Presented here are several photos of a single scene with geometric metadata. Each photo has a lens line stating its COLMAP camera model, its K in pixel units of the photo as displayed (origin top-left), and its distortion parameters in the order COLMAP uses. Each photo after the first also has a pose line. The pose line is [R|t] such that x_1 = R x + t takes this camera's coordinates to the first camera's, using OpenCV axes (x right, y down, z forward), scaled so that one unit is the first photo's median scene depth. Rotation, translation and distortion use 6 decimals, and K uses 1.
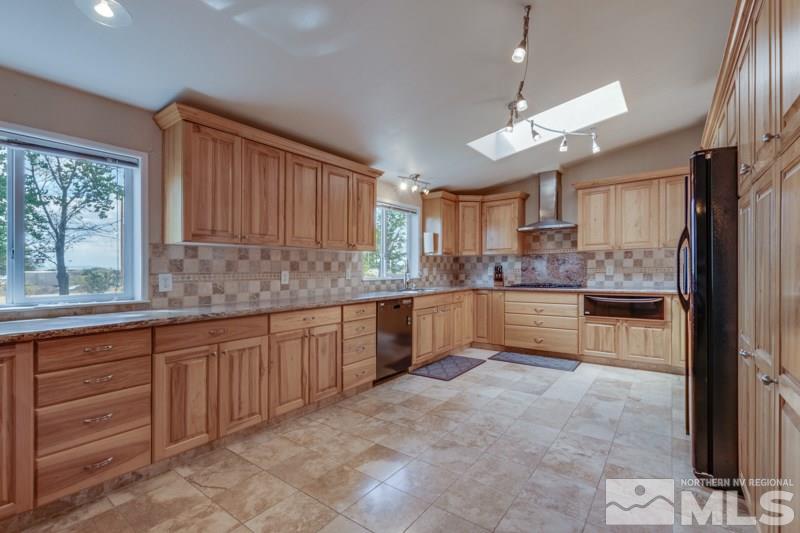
lens RADIAL K [[355.6, 0, 400.0], [0, 355.6, 266.5], [0, 0, 1]] dist [0.001148, 0.000092]
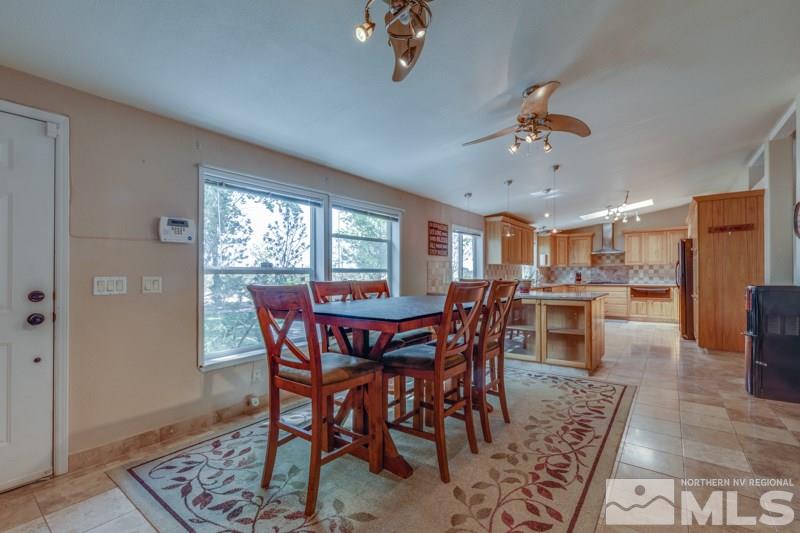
lens RADIAL K [[355.6, 0, 400.0], [0, 355.6, 266.5], [0, 0, 1]] dist [0.001148, 0.000092]
pose [[0.999979, 0.006134, -0.001923, -0.760334], [-0.006160, 0.999885, -0.013827, -0.001977], [0.001838, 0.013838, 0.999903, -0.991576]]
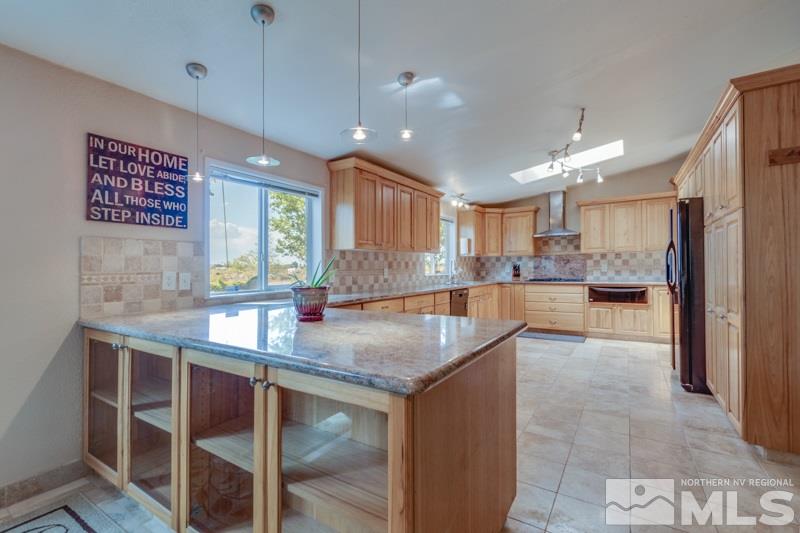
lens RADIAL K [[356.2, 0, 394.8], [0, 356.2, 260.3], [0, 0, 1]] dist [0.001133, -0.000064]
pose [[0.997284, 0.000453, 0.073648, -0.290904], [0.000544, 0.999908, -0.013520, -0.000186], [-0.073647, 0.013524, 0.997193, -0.266332]]
